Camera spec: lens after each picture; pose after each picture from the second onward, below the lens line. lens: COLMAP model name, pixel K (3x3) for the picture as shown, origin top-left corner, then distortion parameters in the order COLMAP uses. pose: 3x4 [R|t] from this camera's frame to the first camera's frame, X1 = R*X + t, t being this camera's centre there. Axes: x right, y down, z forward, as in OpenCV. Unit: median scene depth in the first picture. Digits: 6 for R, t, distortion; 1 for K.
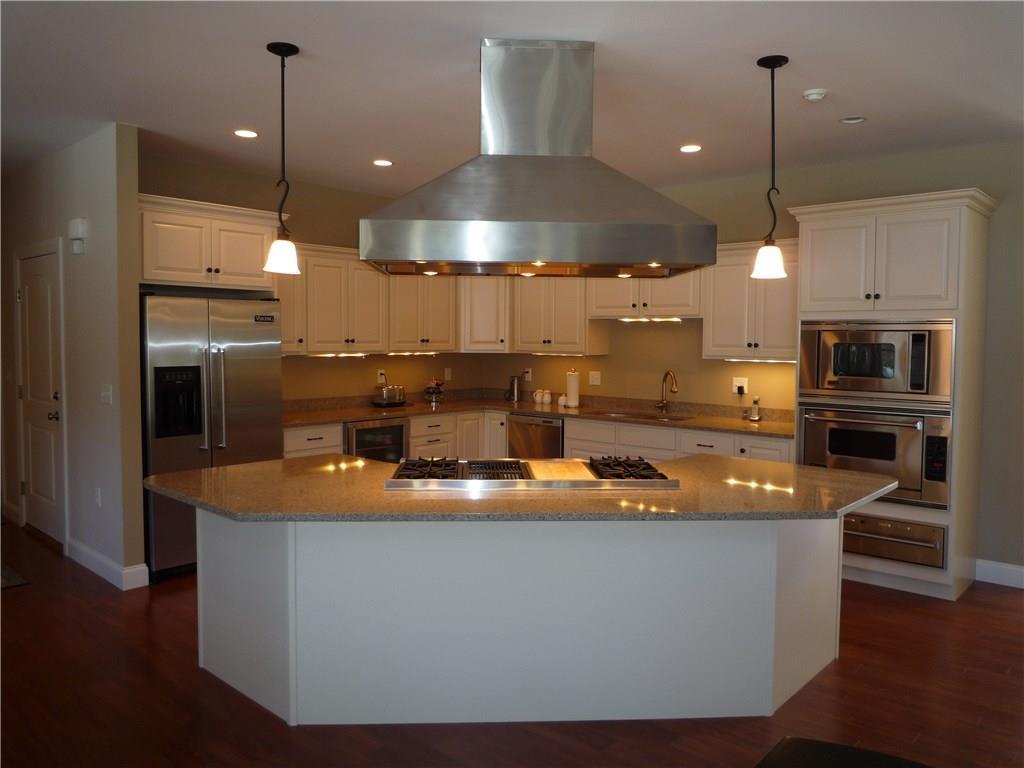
lens RADIAL K [[770.6, 0, 525.4], [0, 770.6, 378.1], [0, 0, 1]] dist [-0.012649, -0.006112]
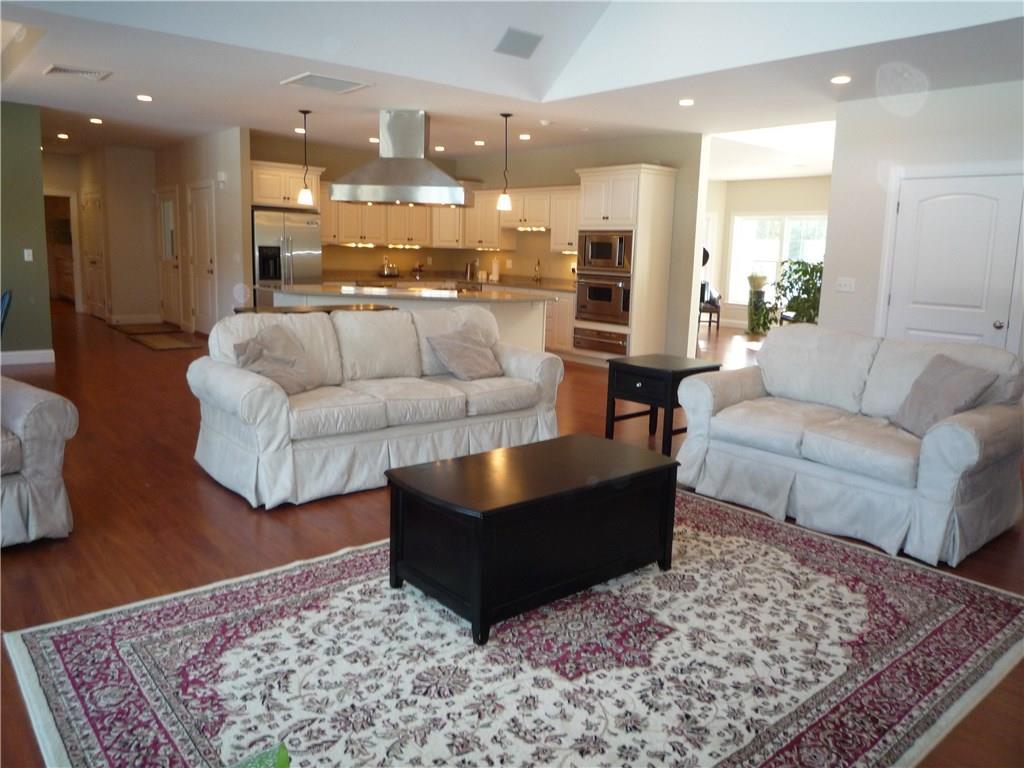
lens RADIAL K [[770.6, 0, 525.4], [0, 770.6, 378.1], [0, 0, 1]] dist [-0.012649, -0.006112]
pose [[0.991704, 0.044320, -0.120659, 0.397011], [-0.030899, 0.993349, 0.110915, 0.069741], [0.124772, -0.106267, 0.986478, -0.793637]]
